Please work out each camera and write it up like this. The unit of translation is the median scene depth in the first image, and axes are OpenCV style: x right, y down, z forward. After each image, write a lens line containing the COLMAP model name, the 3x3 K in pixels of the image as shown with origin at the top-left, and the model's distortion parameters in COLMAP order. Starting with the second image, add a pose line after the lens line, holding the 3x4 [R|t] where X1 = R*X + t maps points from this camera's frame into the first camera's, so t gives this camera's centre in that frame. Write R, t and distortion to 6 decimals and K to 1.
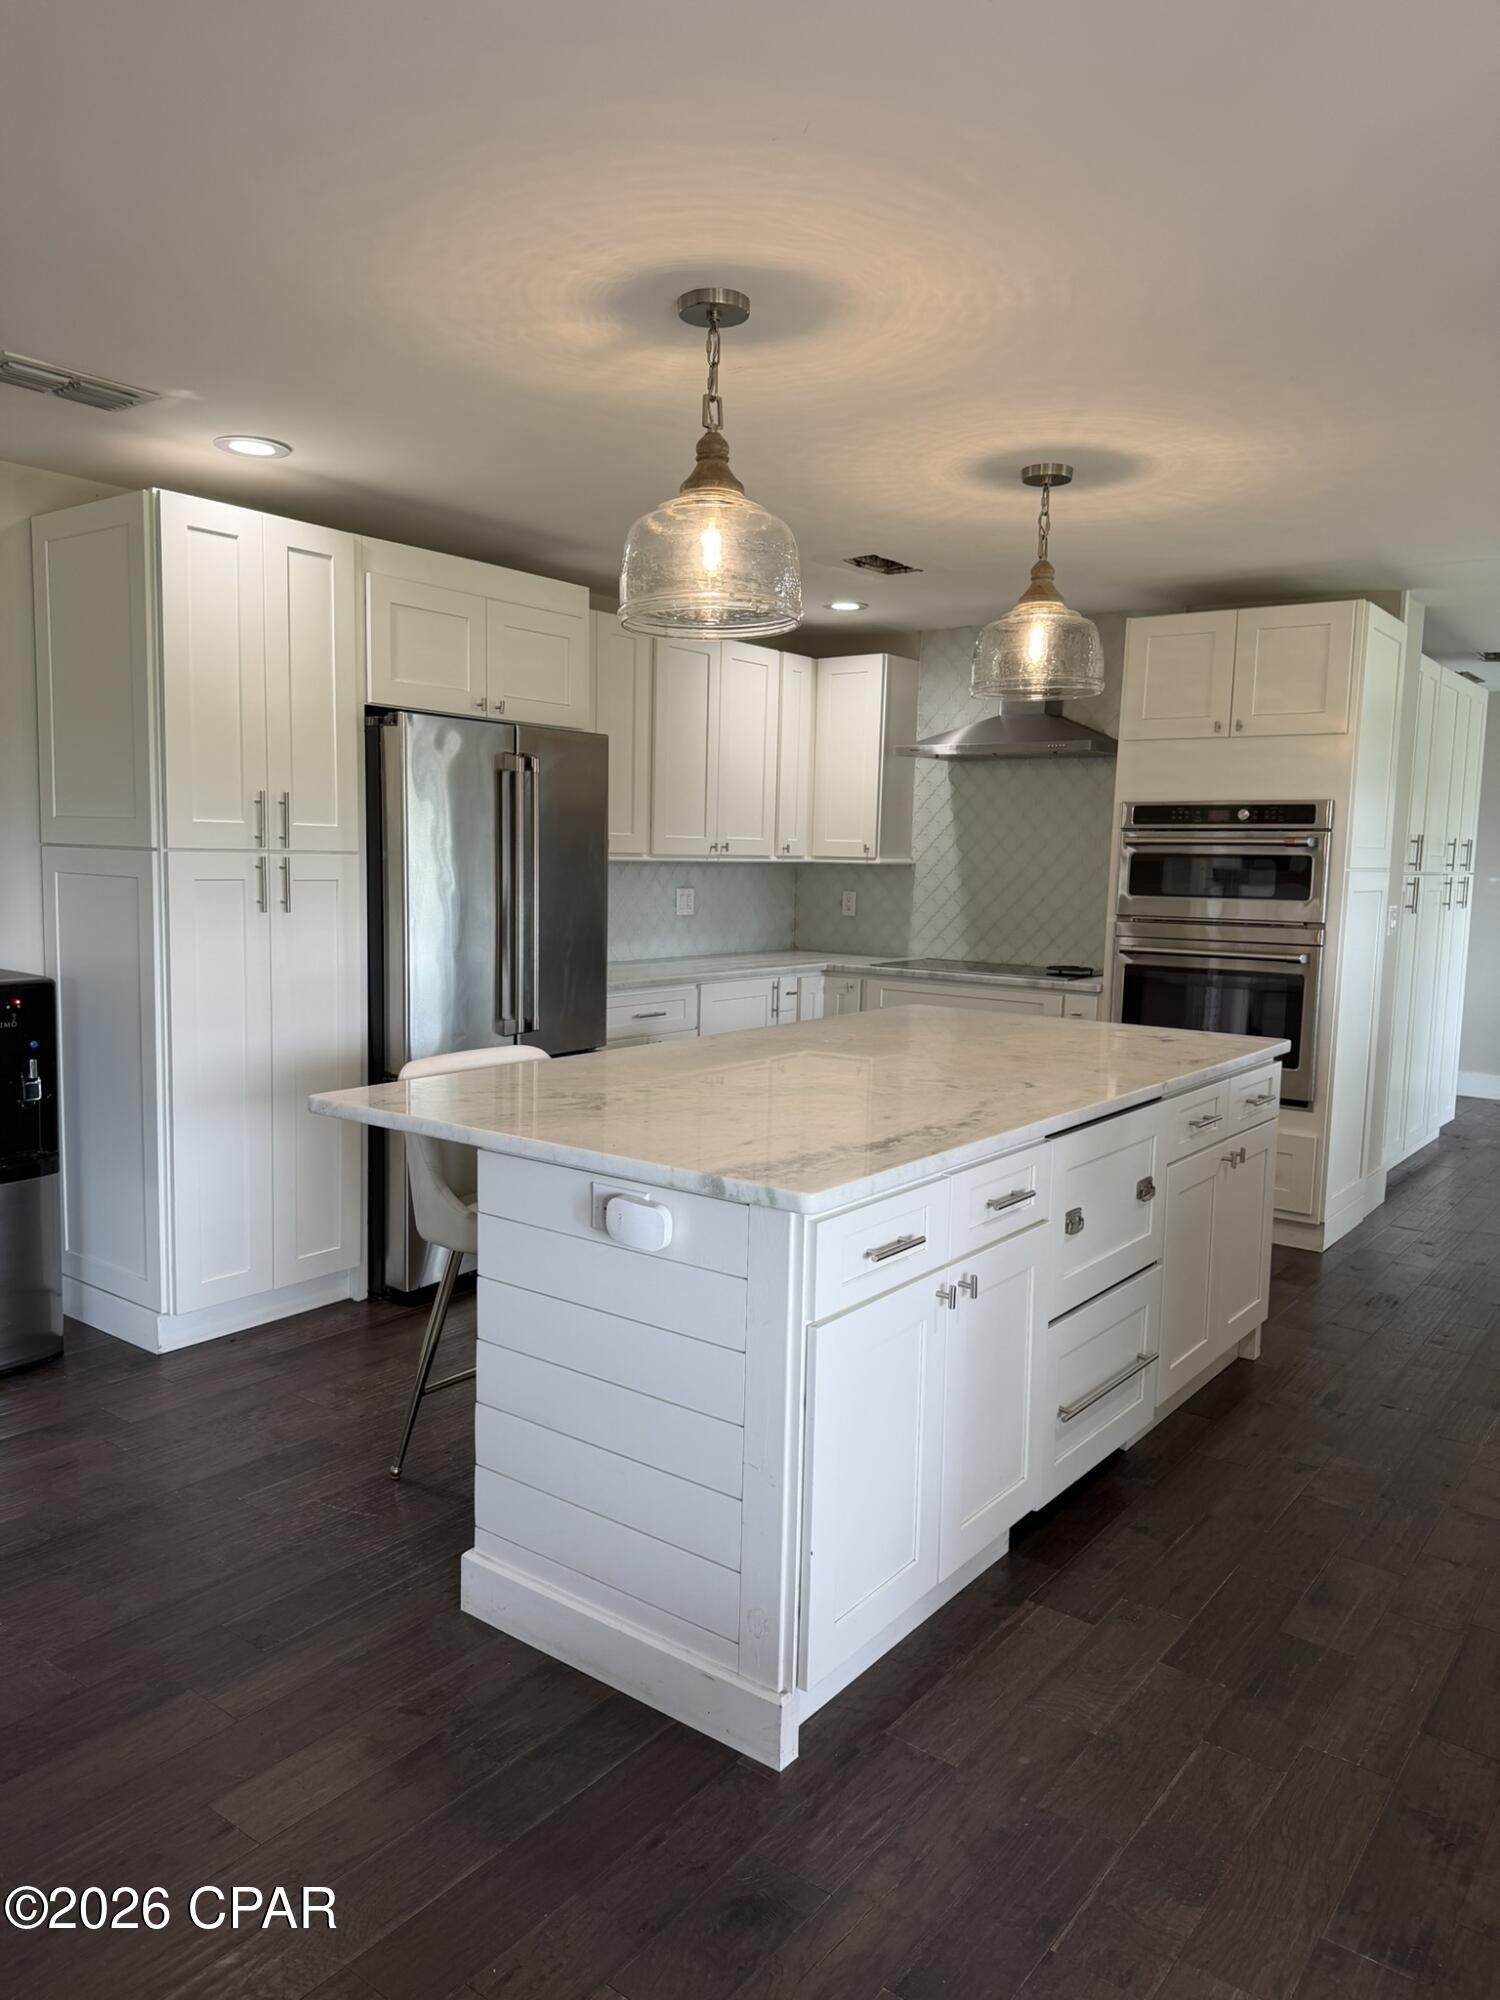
lens RADIAL K [[1403.2, 0, 749.4], [0, 1403.2, 1006.2], [0, 0, 1]] dist [0.045936, -0.056159]
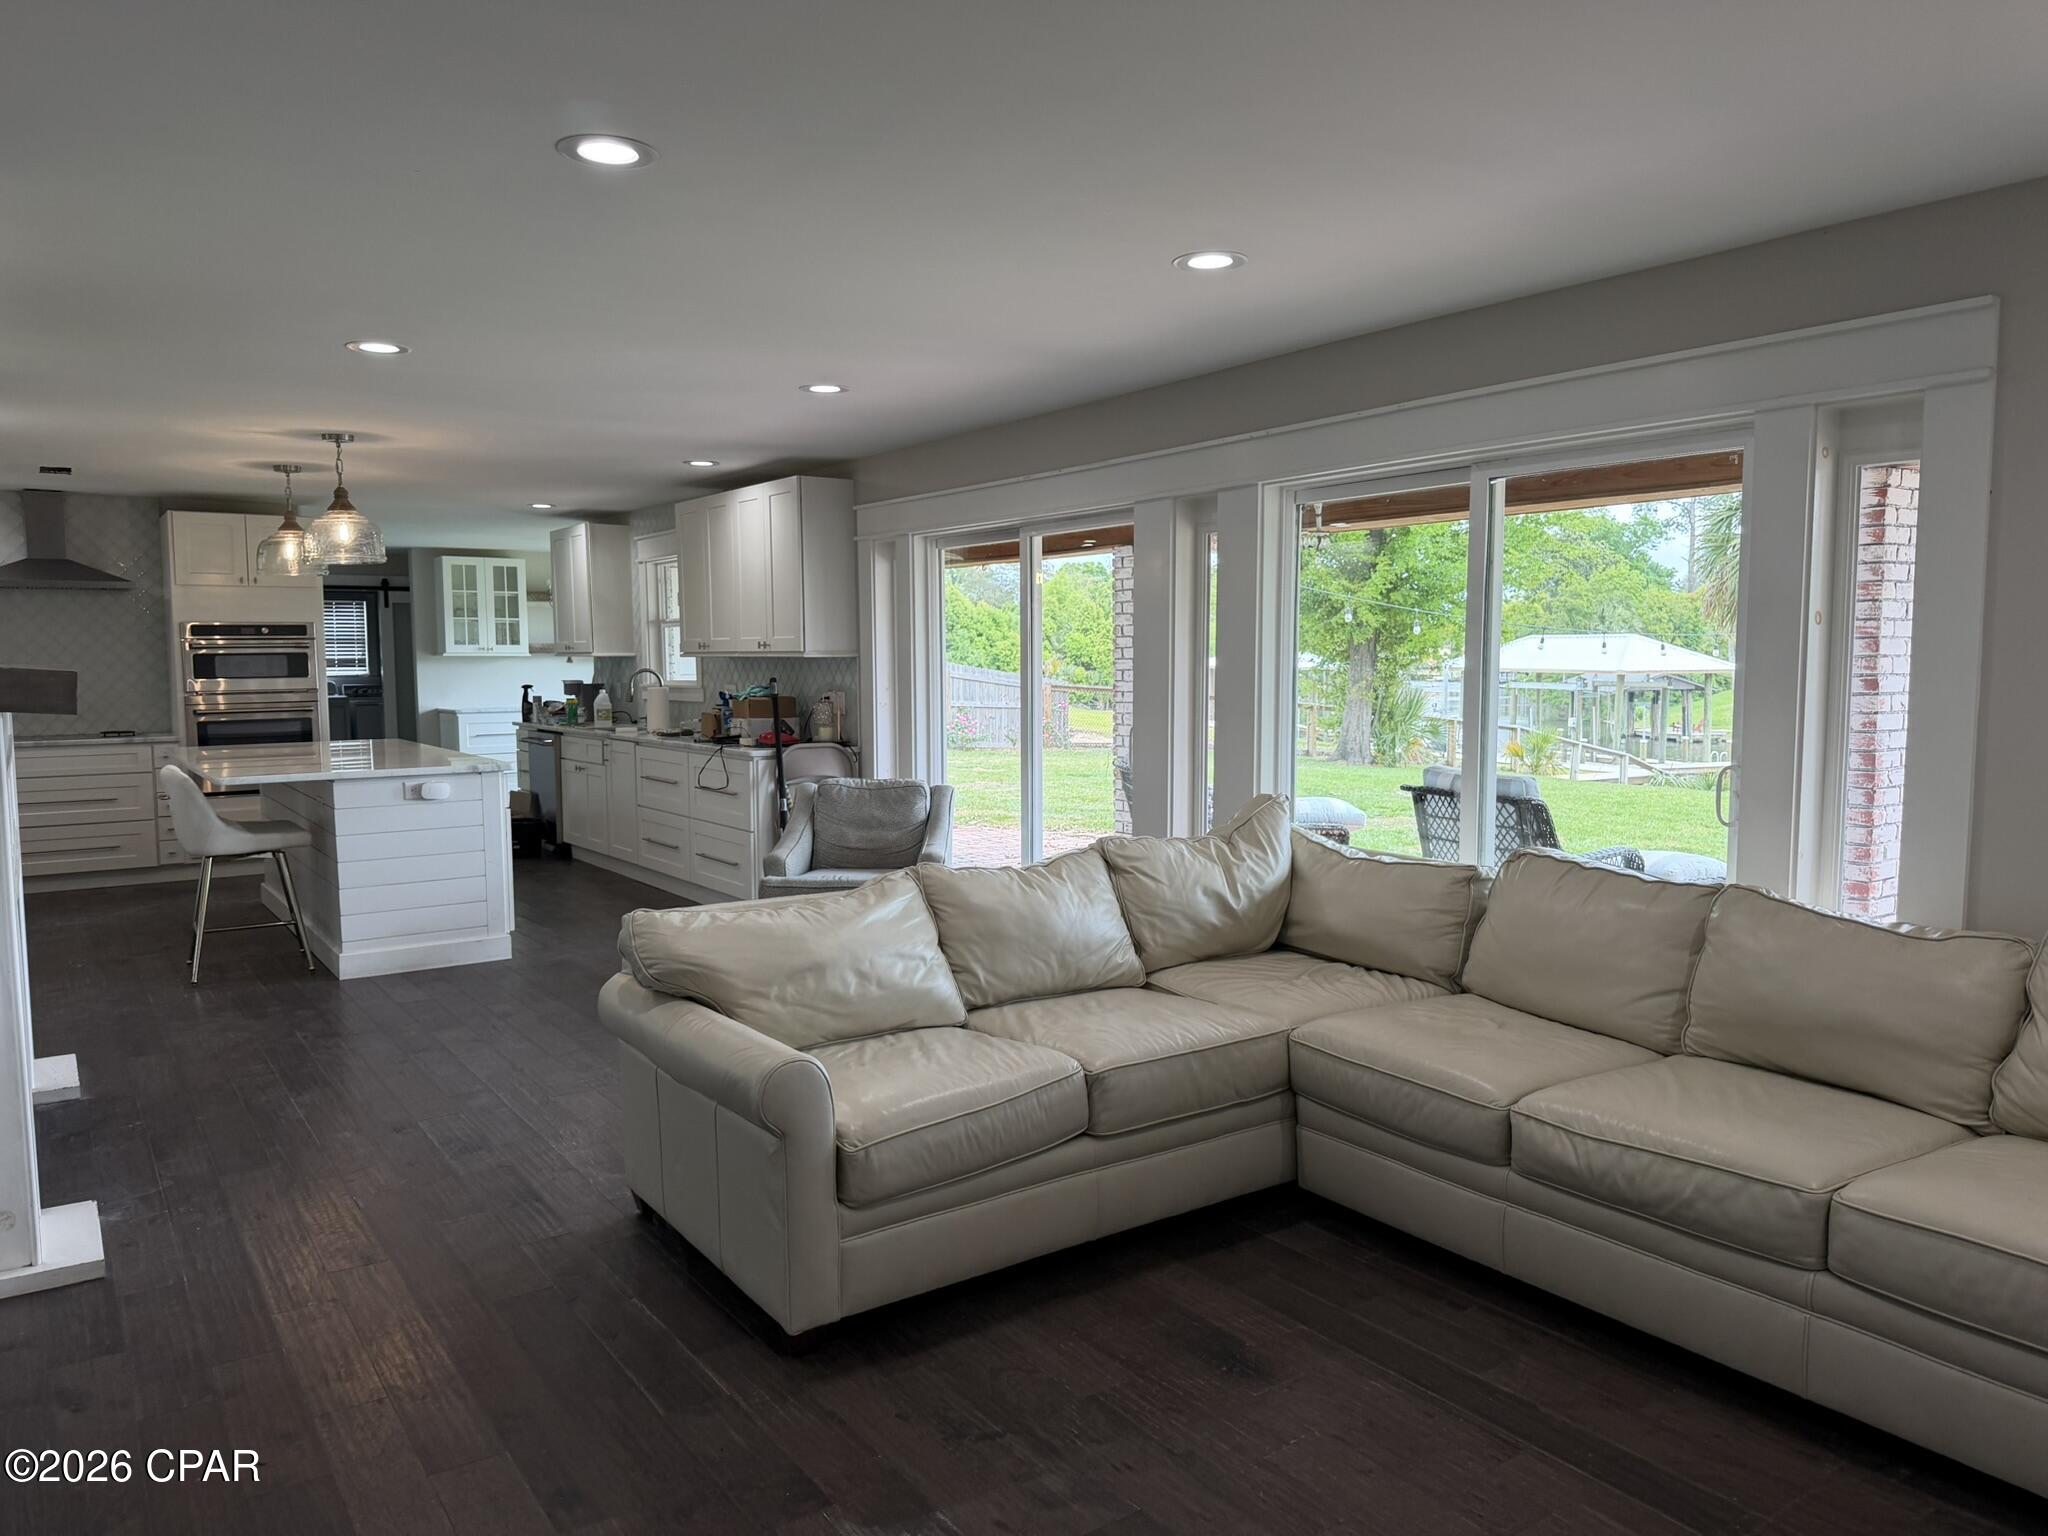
lens RADIAL K [[1436.8, 0, 1036.9], [0, 1436.8, 785.7], [0, 0, 1]] dist [0.045936, -0.056159]
pose [[0.294666, -0.113110, 0.948882, -1.115481], [0.114527, 0.989993, 0.082445, 0.018073], [-0.948712, 0.084379, 0.304672, -0.458447]]
